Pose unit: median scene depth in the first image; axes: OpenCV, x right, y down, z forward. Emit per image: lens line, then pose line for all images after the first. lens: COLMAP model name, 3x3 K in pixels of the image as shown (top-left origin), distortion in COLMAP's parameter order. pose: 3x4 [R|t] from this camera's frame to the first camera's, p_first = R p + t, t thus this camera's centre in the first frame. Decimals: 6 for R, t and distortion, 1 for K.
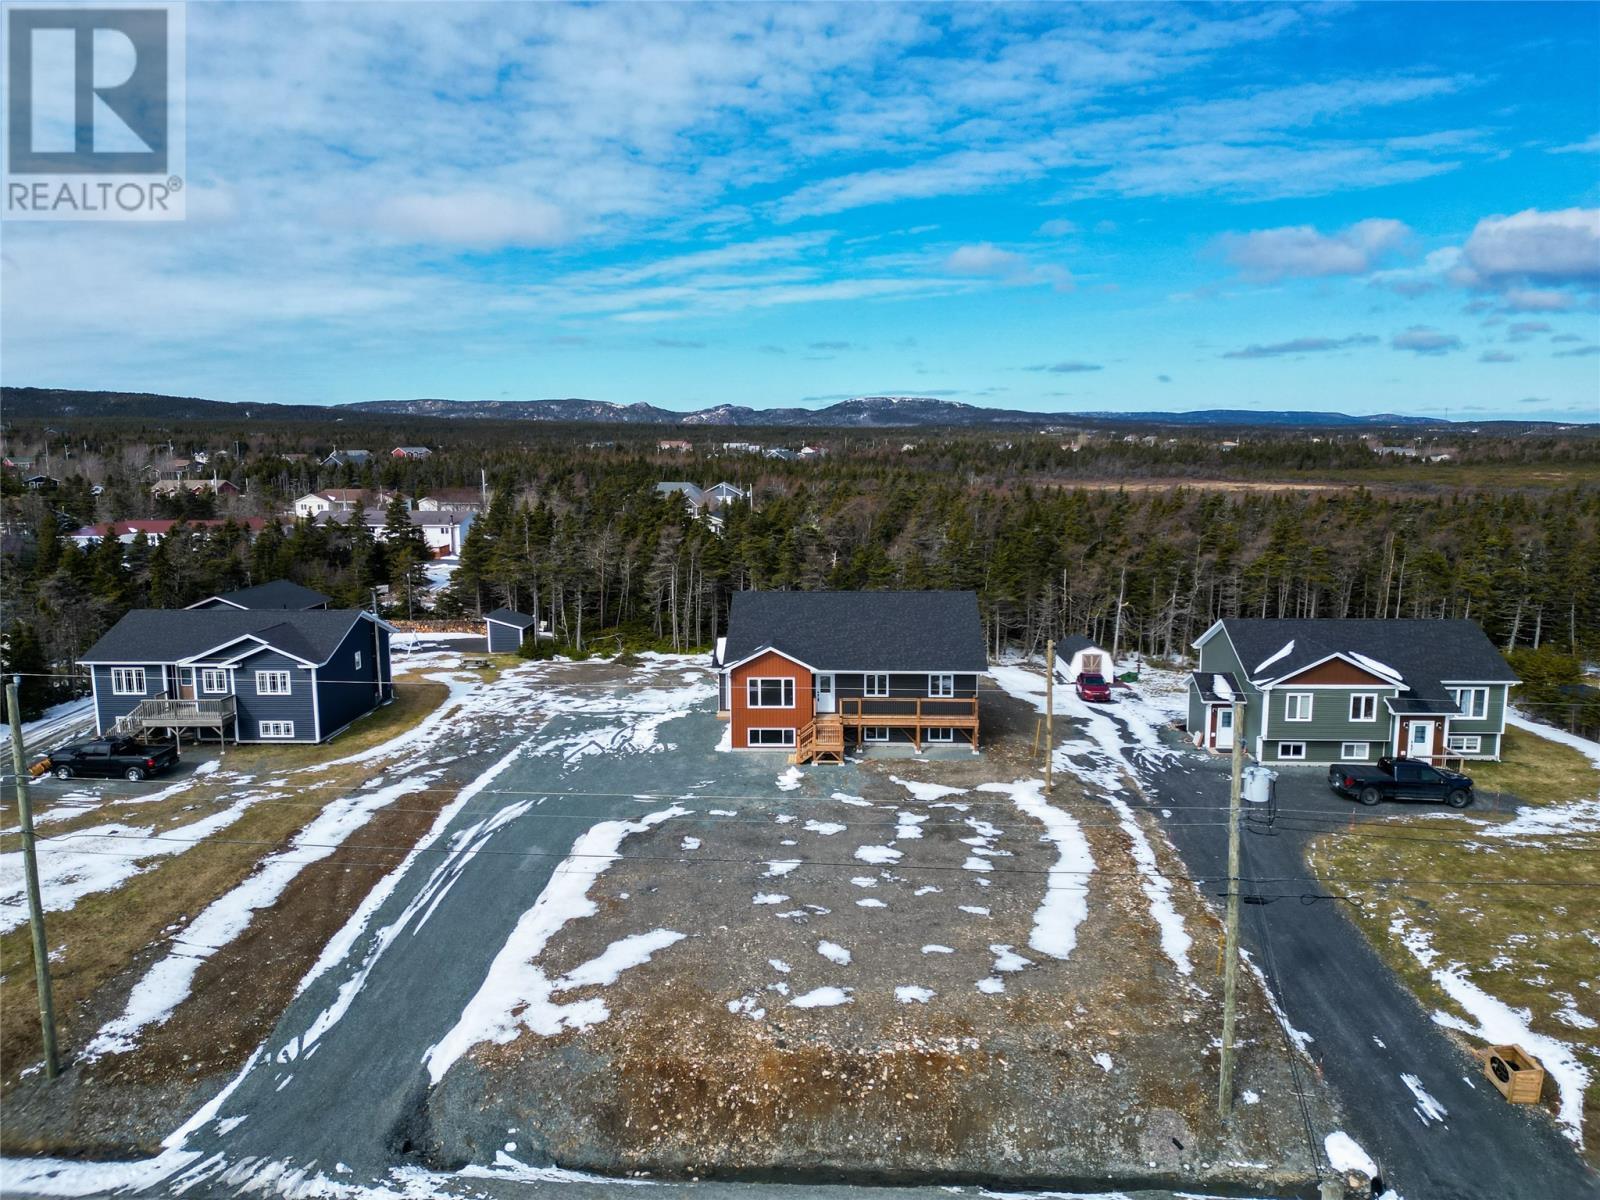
lens RADIAL K [[1149.7, 0, 801.5], [0, 1149.7, 649.0], [0, 0, 1]] dist [0.106187, -0.116068]
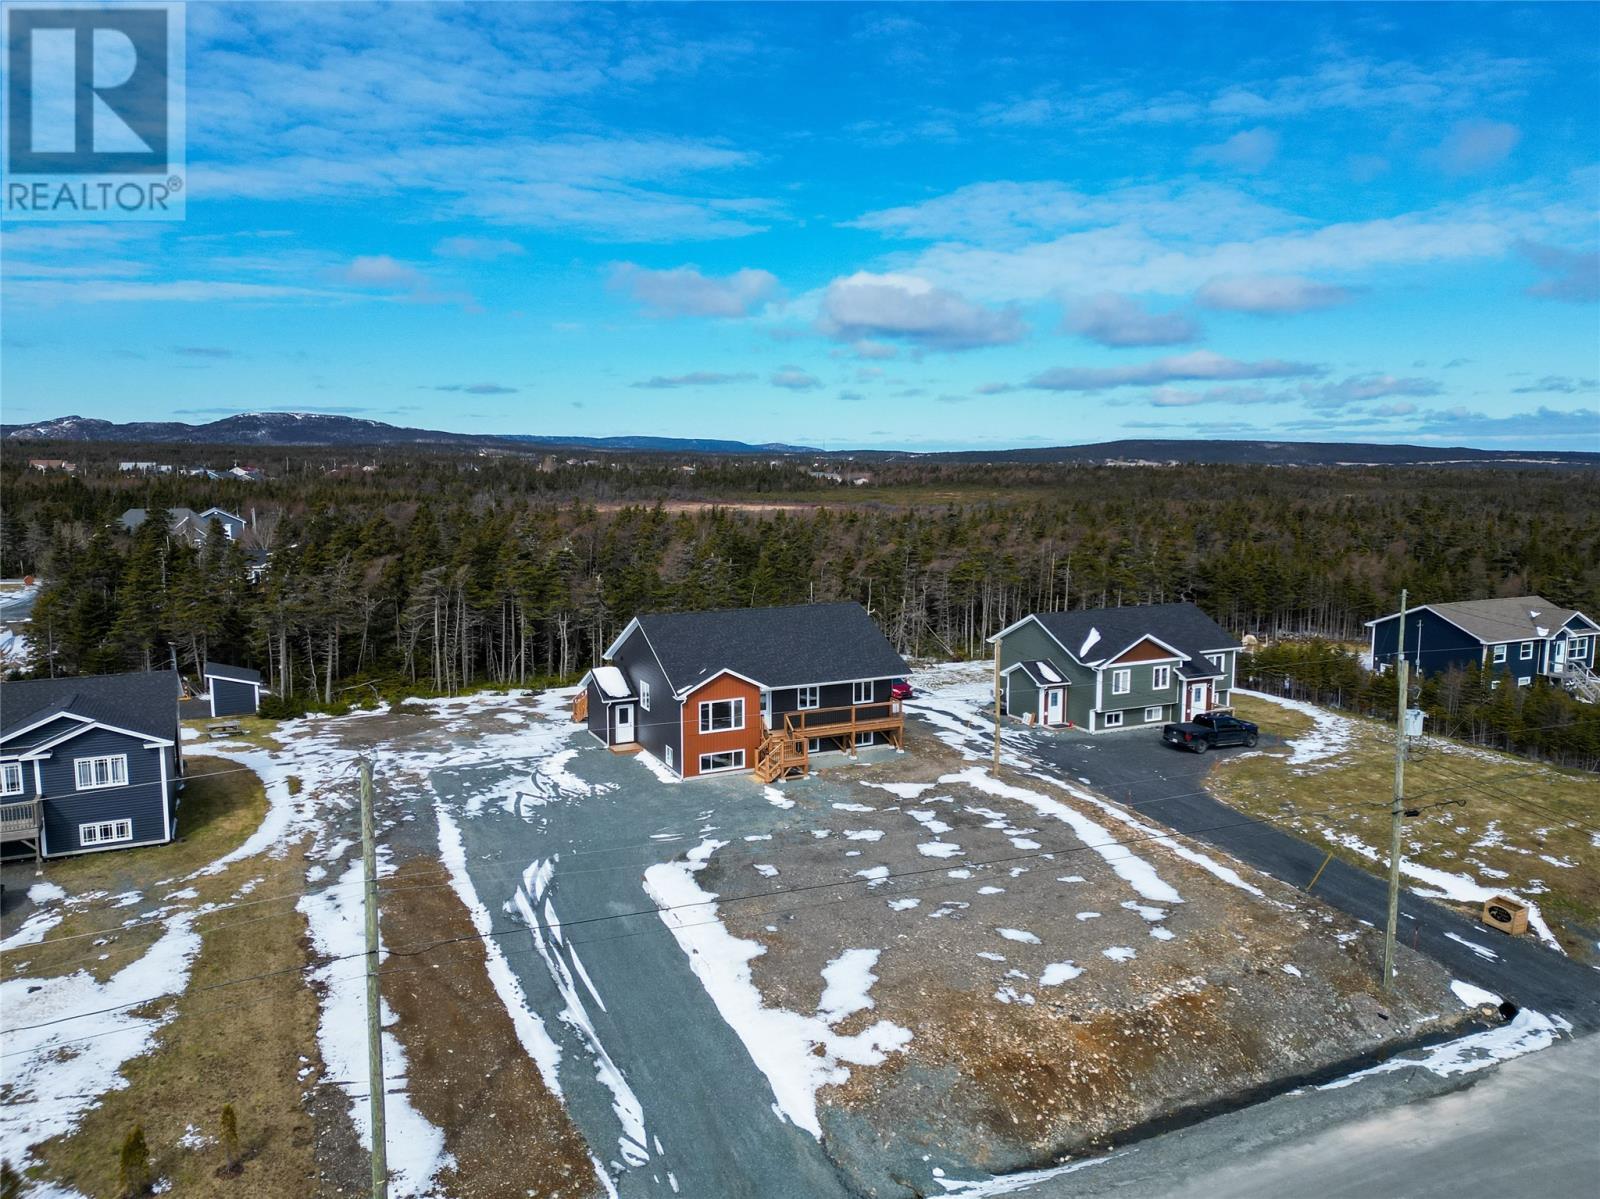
lens RADIAL K [[1215.3, 0, 800.2], [0, 1215.3, 529.0], [0, 0, 1]] dist [0.073909, -0.074429]
pose [[0.867648, -0.025501, 0.496525, -0.474415], [0.086780, 0.991121, -0.100741, -0.007948], [-0.489547, 0.130497, 0.862157, 0.054984]]
